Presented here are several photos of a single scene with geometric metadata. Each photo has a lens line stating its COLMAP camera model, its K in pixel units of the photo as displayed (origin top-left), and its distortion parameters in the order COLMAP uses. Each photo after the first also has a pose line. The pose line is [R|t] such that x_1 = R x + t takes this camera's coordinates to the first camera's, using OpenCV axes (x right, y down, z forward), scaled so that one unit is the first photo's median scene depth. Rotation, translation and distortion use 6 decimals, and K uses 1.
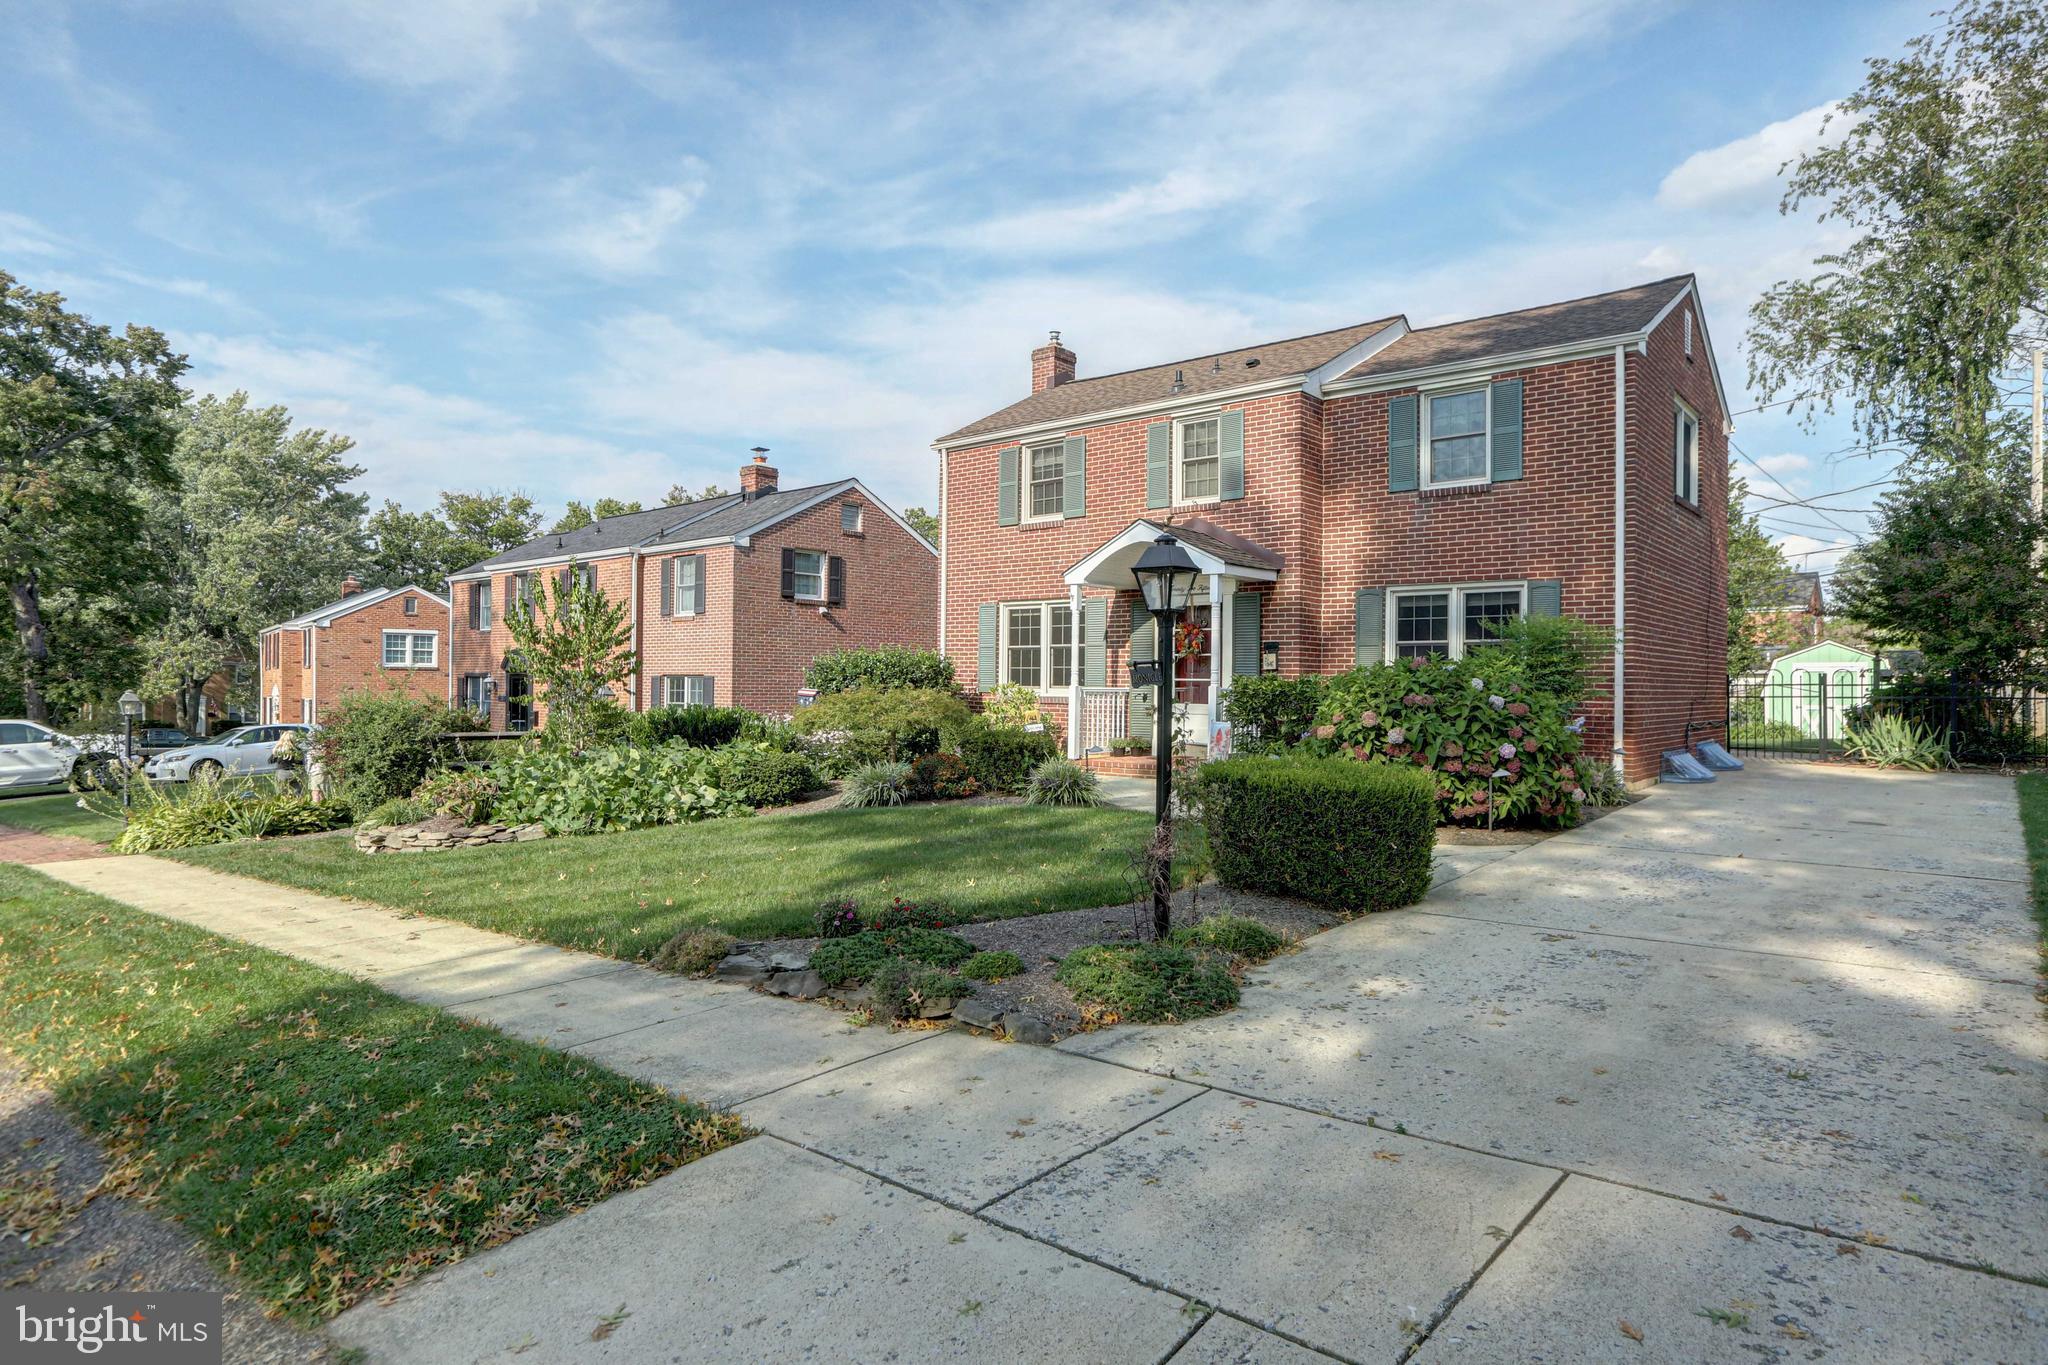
lens RADIAL K [[1118.3, 0, 1032.8], [0, 1118.3, 680.1], [0, 0, 1]] dist [-0.045730, 0.001450]
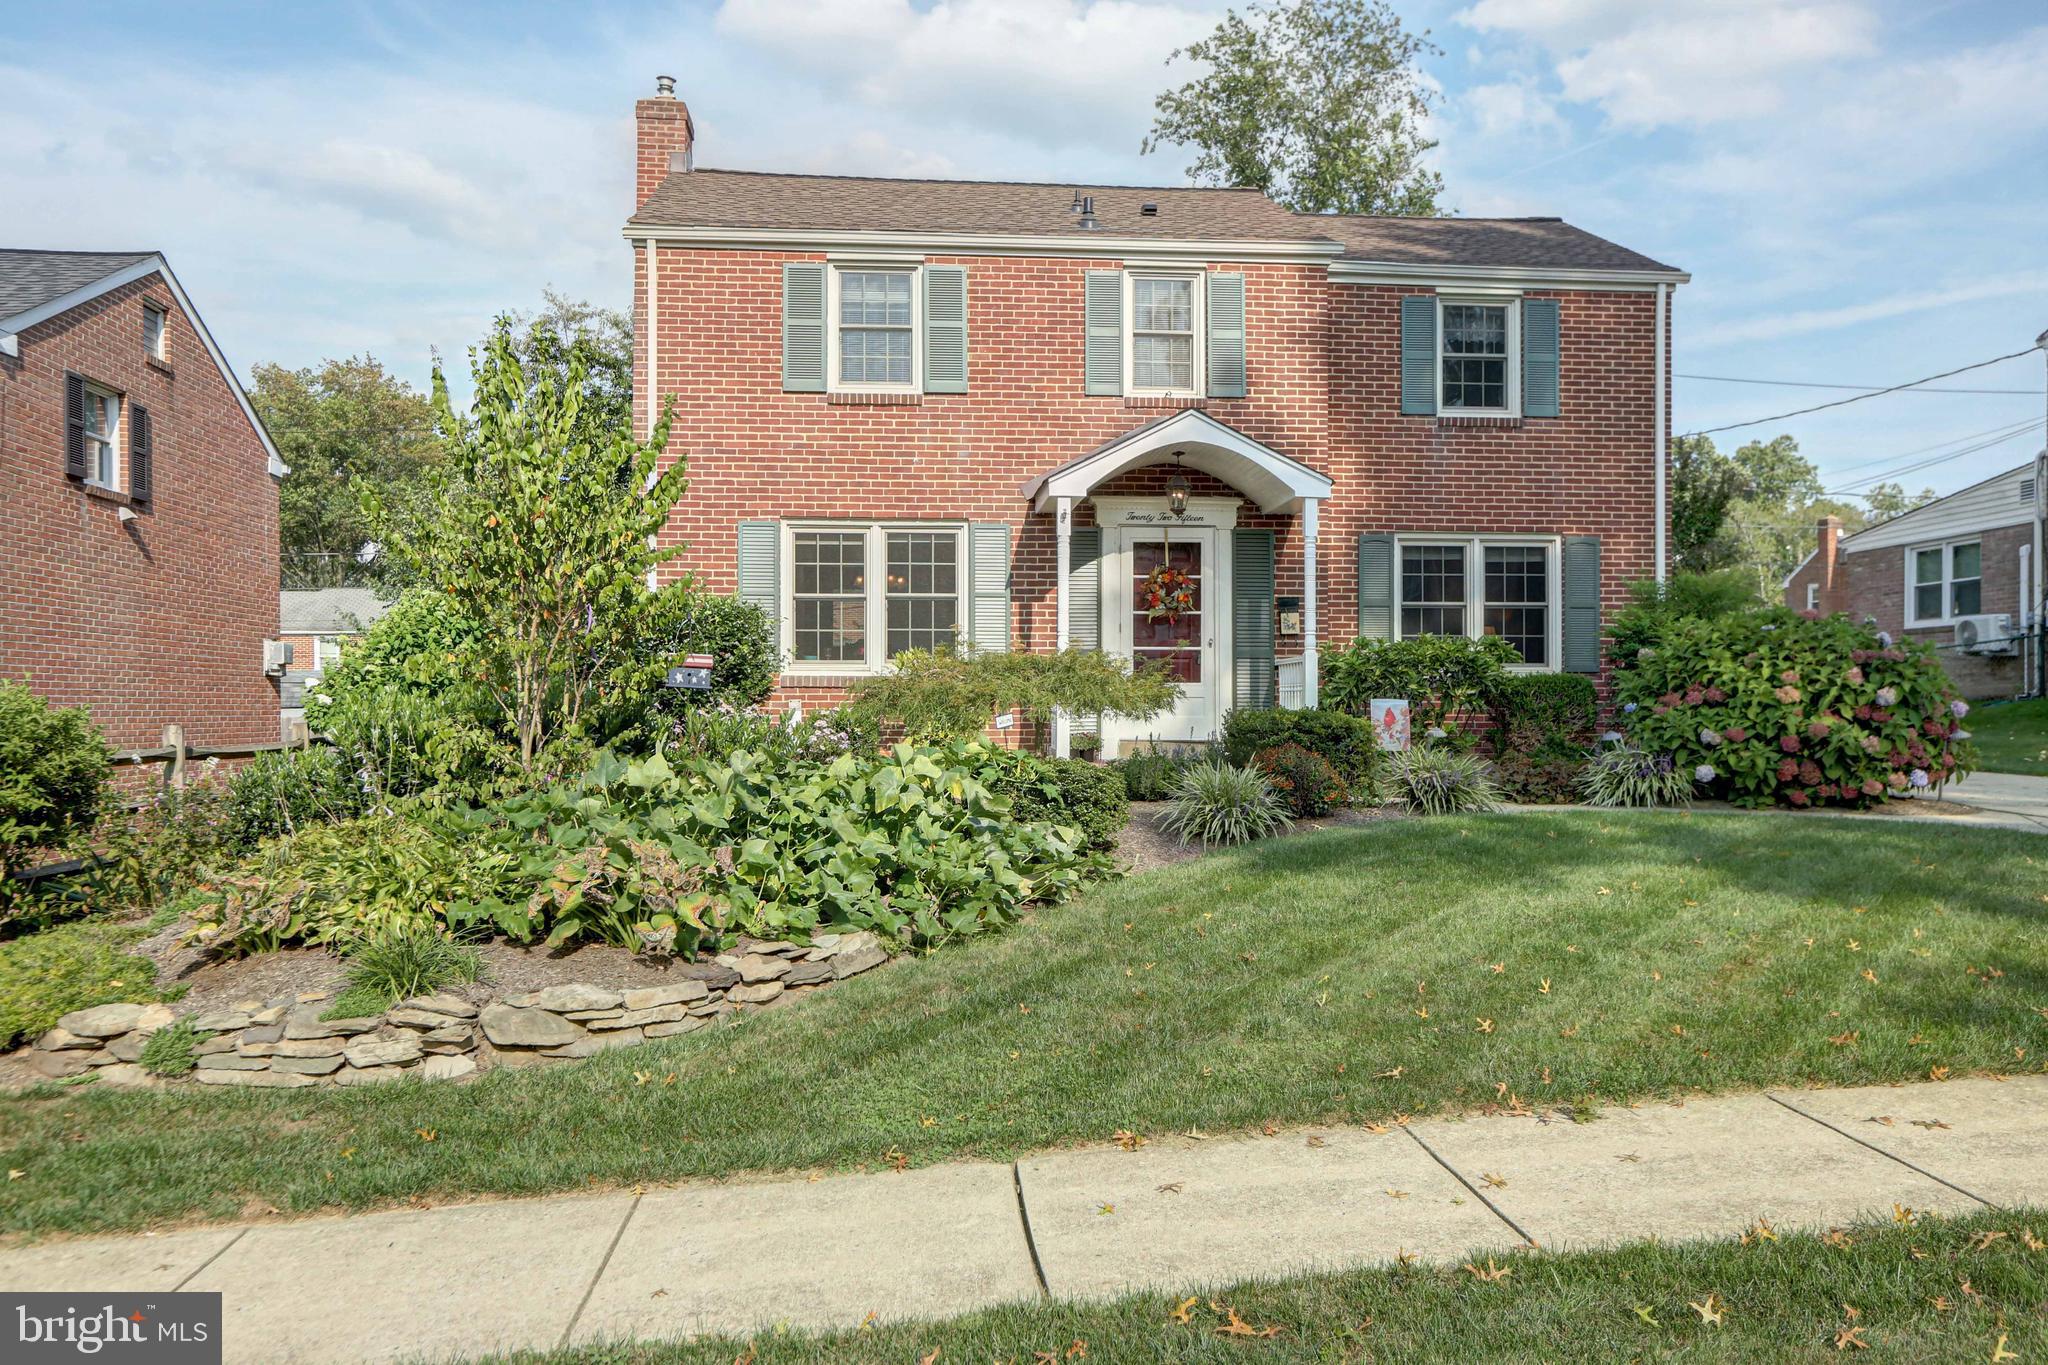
lens RADIAL K [[1533.5, 0, 1026.6], [0, 1533.5, 706.2], [0, 0, 1]] dist [-0.016549, 0.056533]
pose [[0.701693, -0.008978, 0.712423, -0.630752], [0.005544, 0.999959, 0.007141, 0.029656], [-0.712458, -0.001061, 0.701714, 0.409596]]
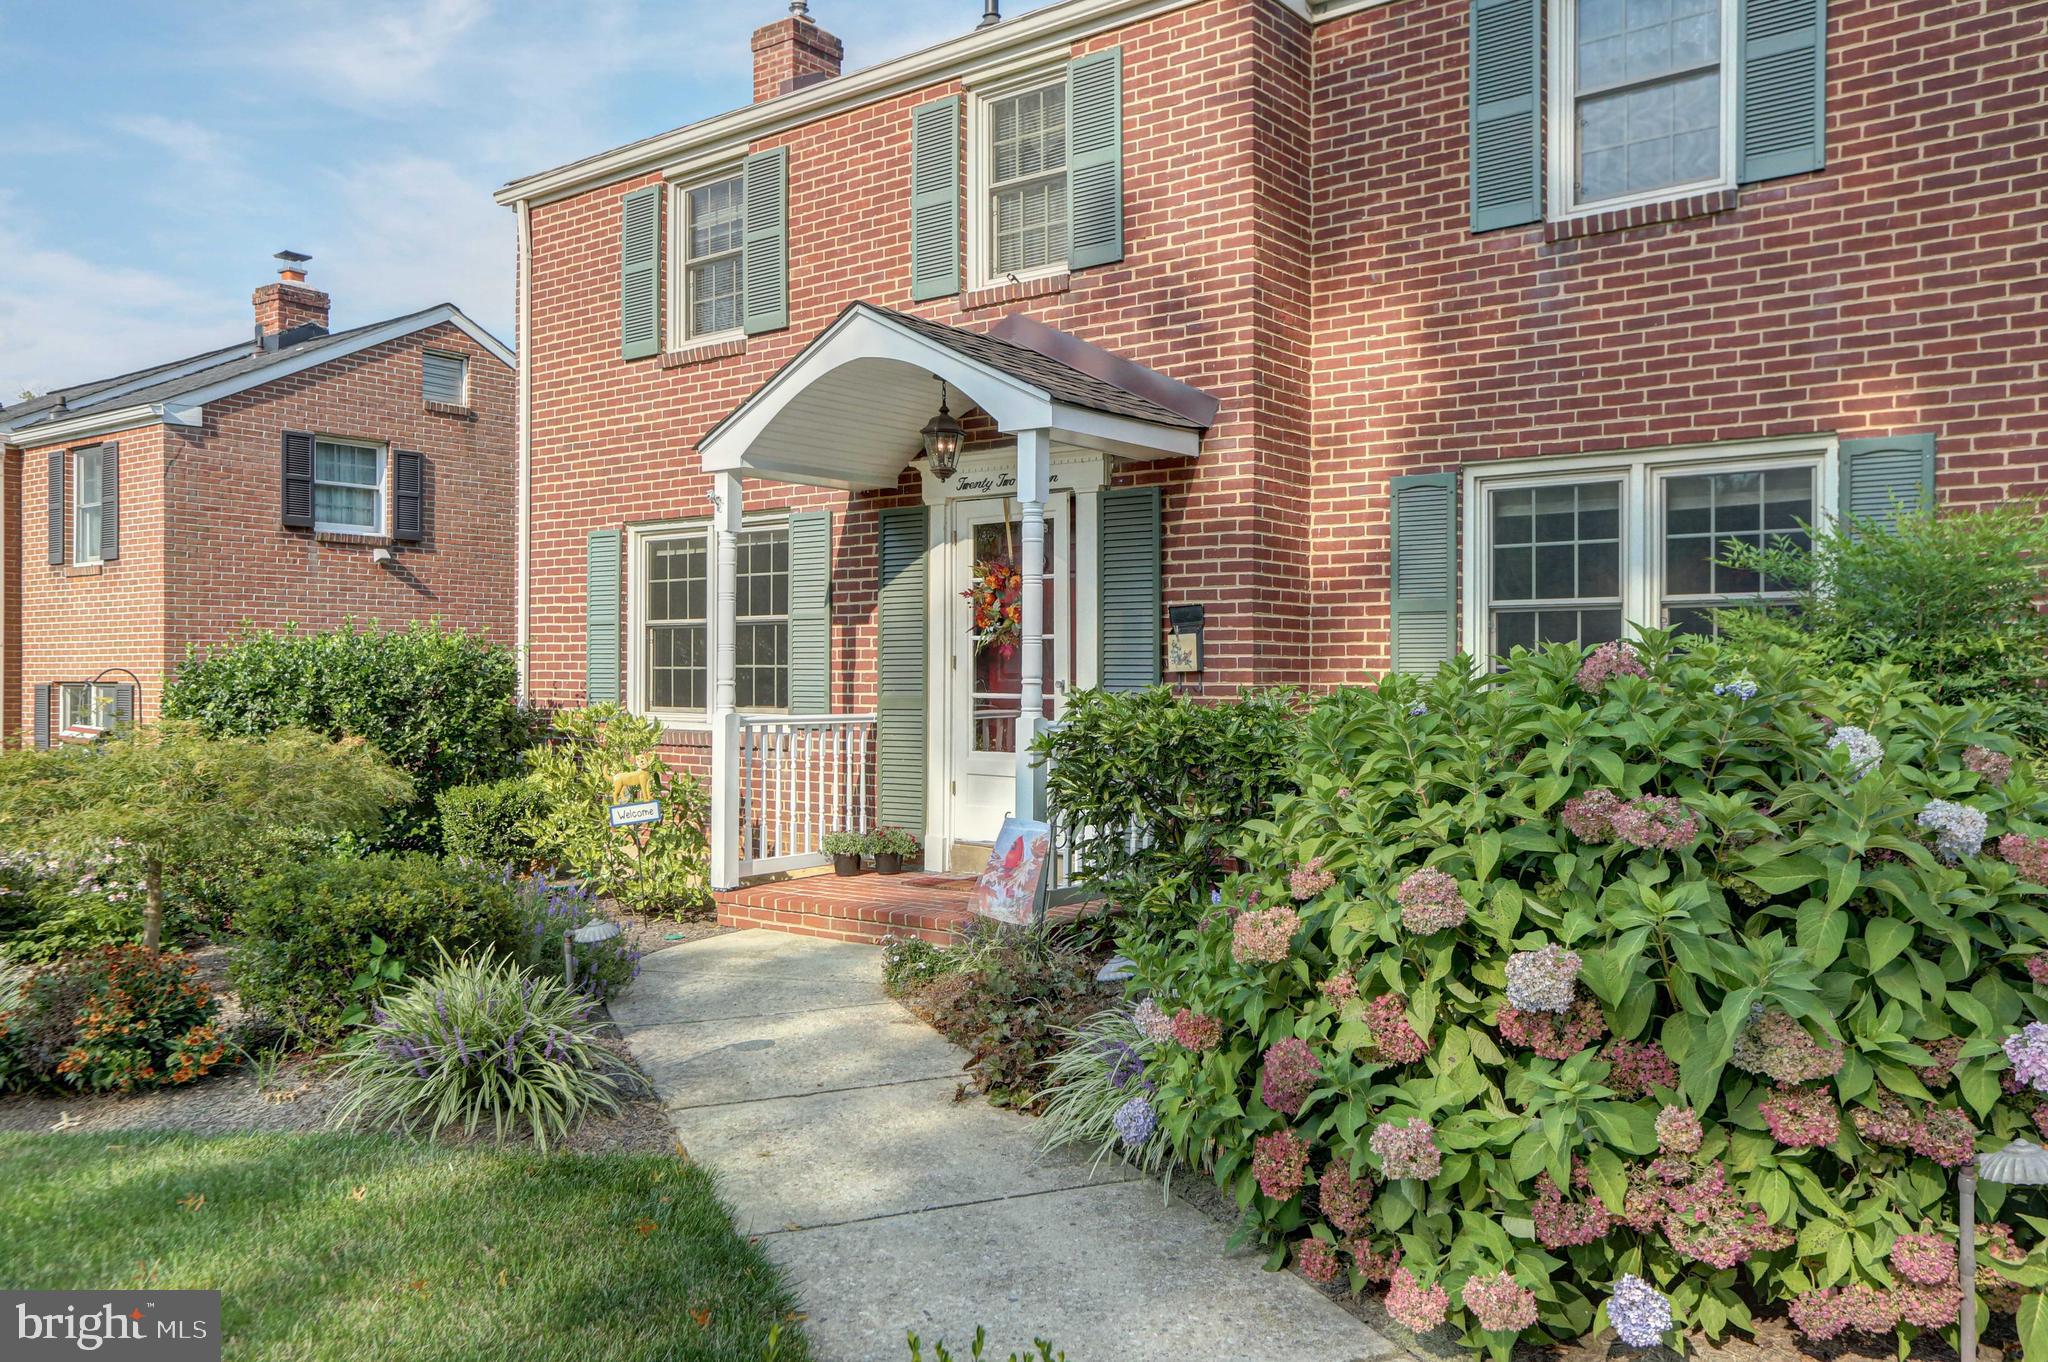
lens RADIAL K [[1557.4, 0, 1030.3], [0, 1557.4, 665.9], [0, 0, 1]] dist [-0.022458, 0.090581]
pose [[0.998897, -0.007457, 0.046369, 0.128932], [0.007627, 0.999965, -0.003496, -0.010284], [-0.046342, 0.003846, 0.998918, 0.428562]]
